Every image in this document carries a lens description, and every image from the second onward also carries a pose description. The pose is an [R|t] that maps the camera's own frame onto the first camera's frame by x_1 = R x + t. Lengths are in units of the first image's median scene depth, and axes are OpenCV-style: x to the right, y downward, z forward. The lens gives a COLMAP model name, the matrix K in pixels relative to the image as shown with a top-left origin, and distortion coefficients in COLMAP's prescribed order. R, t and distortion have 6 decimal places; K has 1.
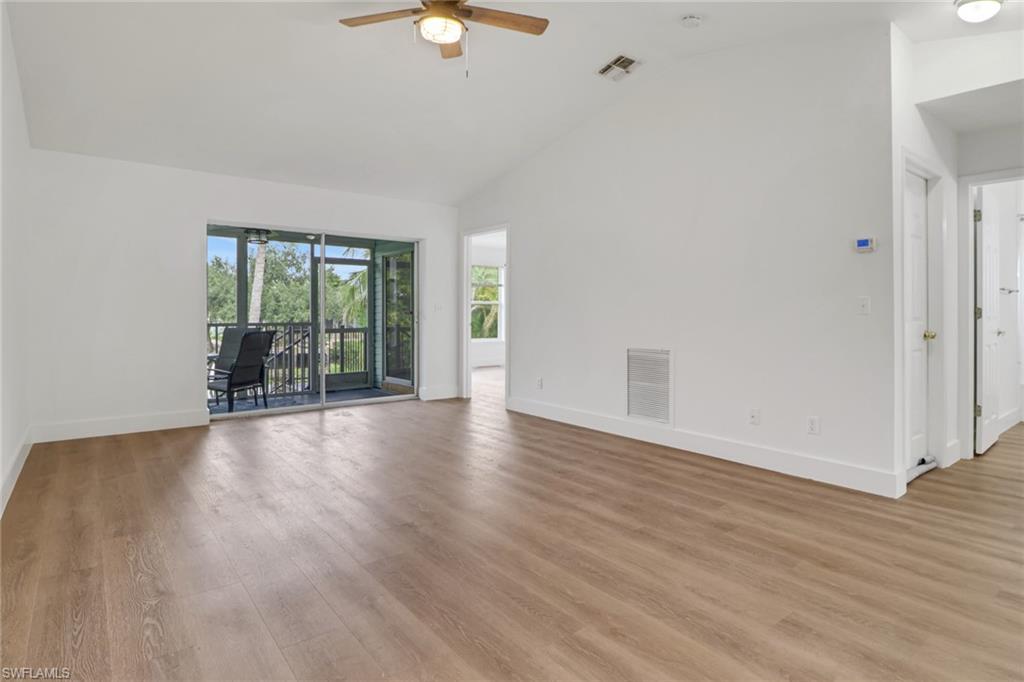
lens RADIAL K [[518.0, 0, 516.0], [0, 518.0, 323.7], [0, 0, 1]] dist [-0.012442, -0.000453]
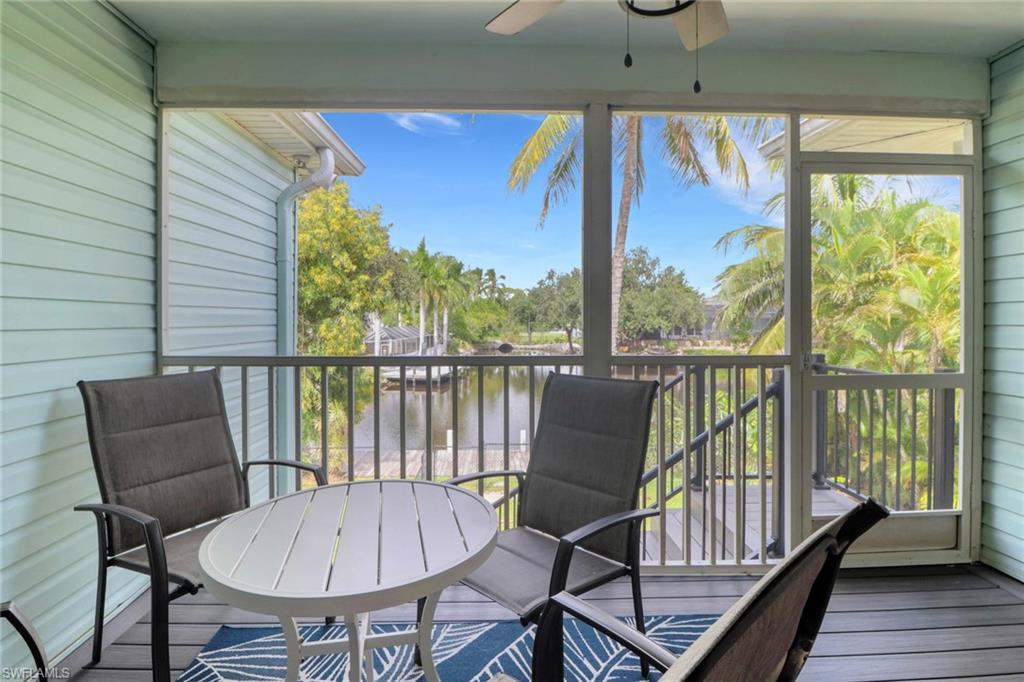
lens RADIAL K [[518.0, 0, 516.0], [0, 518.0, 323.7], [0, 0, 1]] dist [-0.012442, -0.000453]
pose [[0.799631, 0.004281, -0.600477, -0.297203], [-0.011892, 0.999891, -0.008708, -0.026150], [0.600374, 0.014104, 0.799595, 0.580177]]
